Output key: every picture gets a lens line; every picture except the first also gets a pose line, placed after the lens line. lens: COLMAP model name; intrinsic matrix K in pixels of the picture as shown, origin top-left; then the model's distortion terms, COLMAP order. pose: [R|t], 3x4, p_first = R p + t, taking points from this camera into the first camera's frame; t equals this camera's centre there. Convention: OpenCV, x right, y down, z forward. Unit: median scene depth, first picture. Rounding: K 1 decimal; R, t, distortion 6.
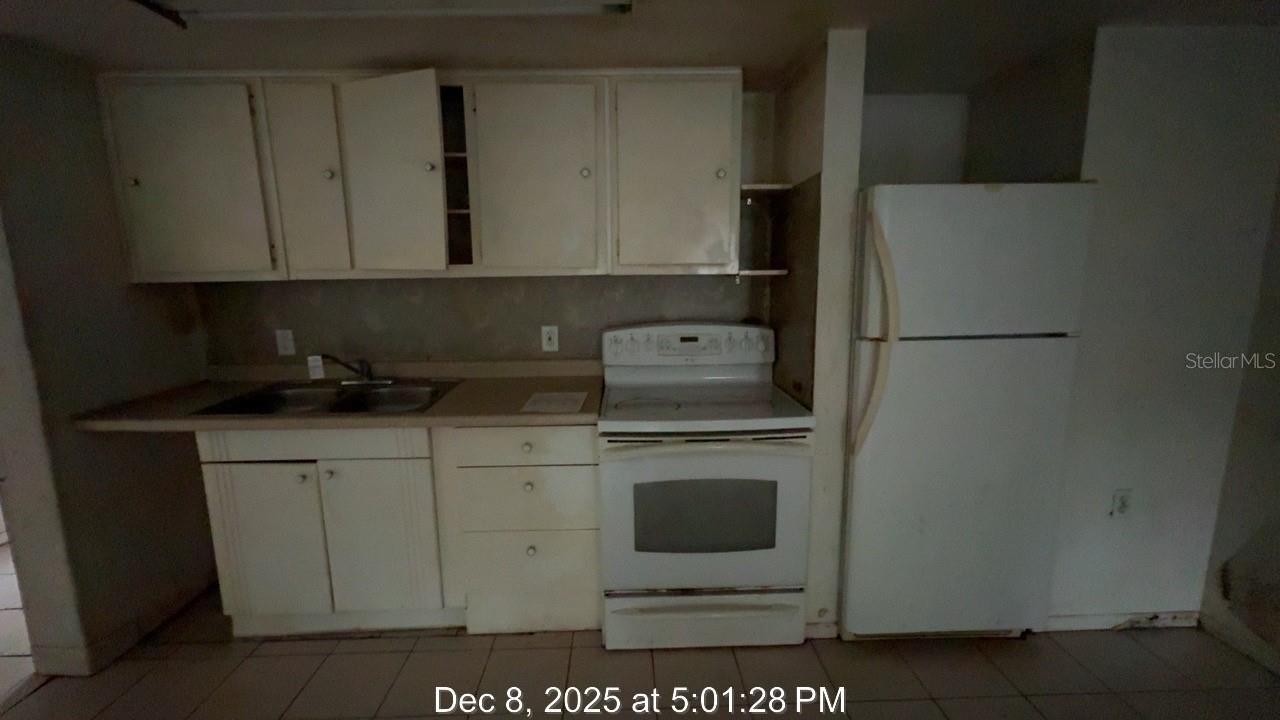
lens RADIAL K [[540.9, 0, 641.8], [0, 540.9, 361.0], [0, 0, 1]] dist [0.001902, 0.000461]
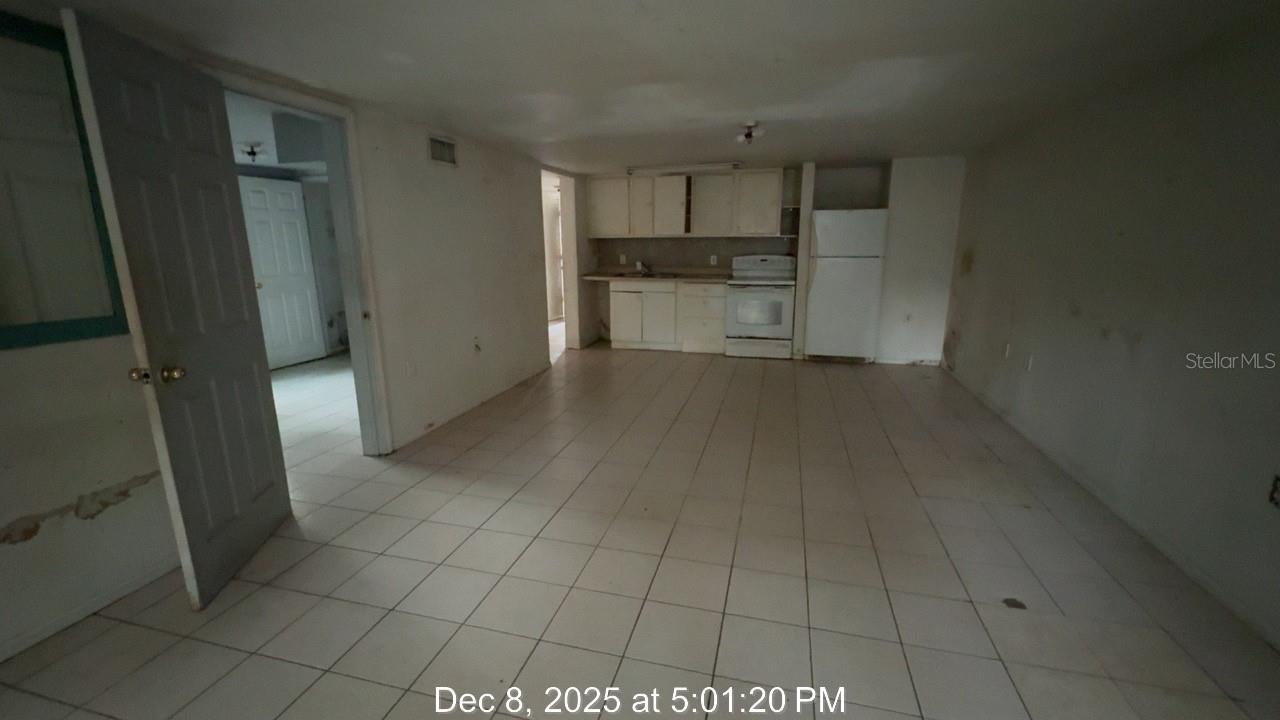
lens RADIAL K [[540.9, 0, 640.8], [0, 540.9, 360.8], [0, 0, 1]] dist [0.001902, 0.000461]
pose [[0.958899, 0.070755, -0.274783, 0.316958], [-0.053155, 0.996060, 0.070988, 0.348087], [0.278723, -0.053464, 0.958882, -2.092014]]
